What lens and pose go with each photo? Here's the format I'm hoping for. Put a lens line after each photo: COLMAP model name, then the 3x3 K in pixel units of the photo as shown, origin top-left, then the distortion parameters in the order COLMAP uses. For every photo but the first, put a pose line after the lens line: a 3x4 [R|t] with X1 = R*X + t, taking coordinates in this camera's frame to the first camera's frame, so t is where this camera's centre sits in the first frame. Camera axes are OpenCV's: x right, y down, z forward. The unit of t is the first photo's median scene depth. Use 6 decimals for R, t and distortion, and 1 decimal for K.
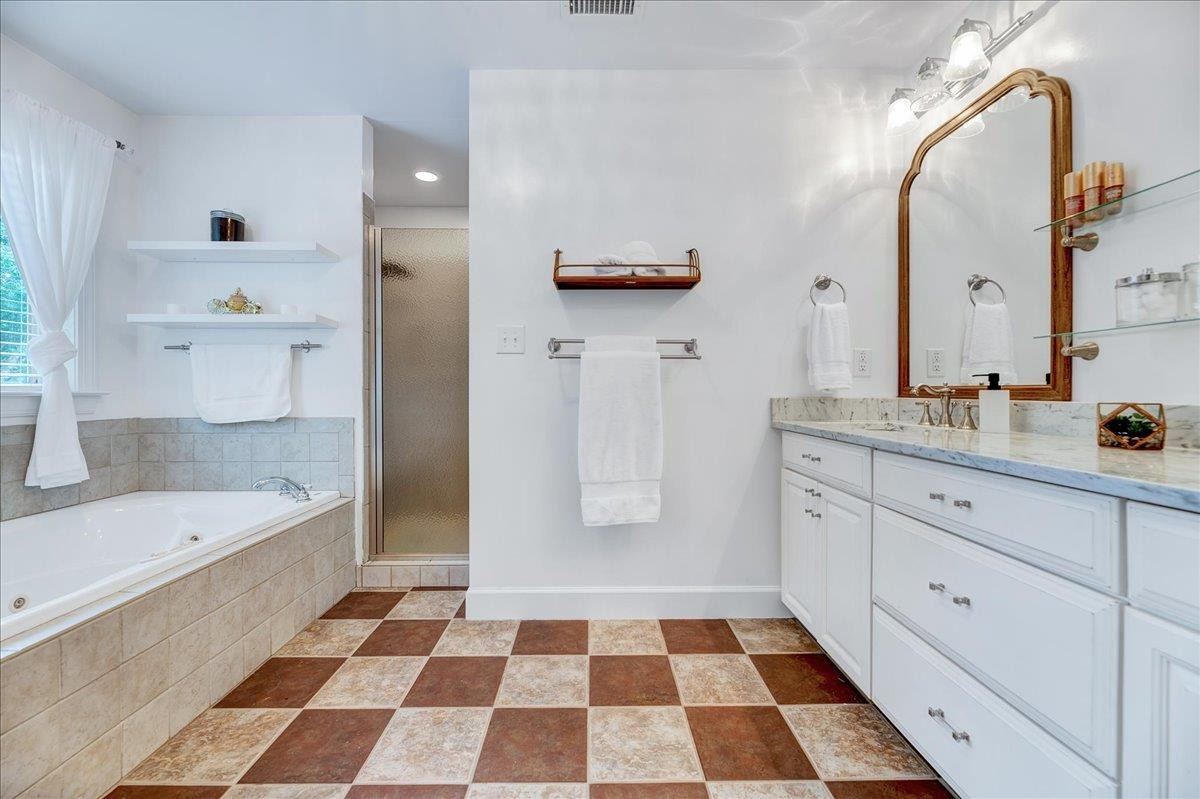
lens RADIAL K [[484.7, 0, 596.0], [0, 484.7, 391.6], [0, 0, 1]] dist [-0.001483, -0.000659]
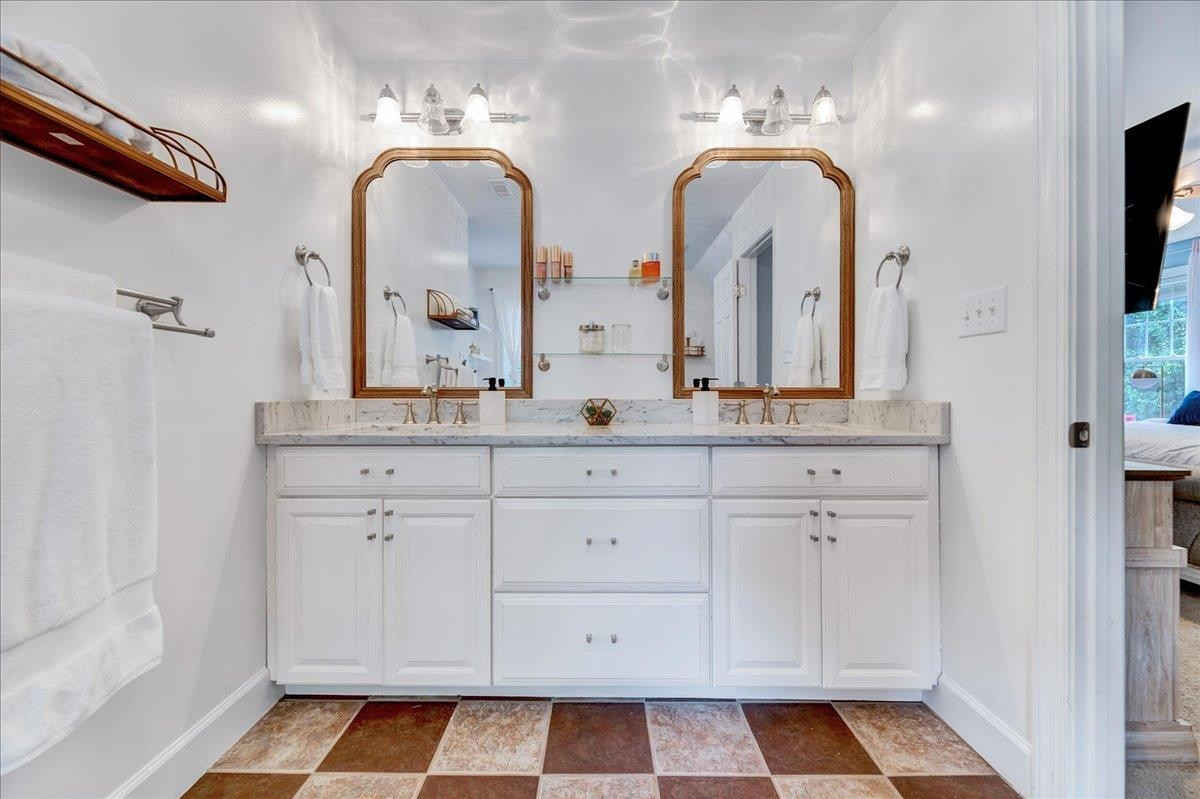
lens RADIAL K [[490.1, 0, 596.2], [0, 490.1, 387.4], [0, 0, 1]] dist [-0.000148, -0.000194]
pose [[0.025046, 0.006354, 0.999666, -0.359797], [0.001678, 0.999978, -0.006398, -0.002847], [-0.999685, 0.001838, 0.025035, 0.545669]]
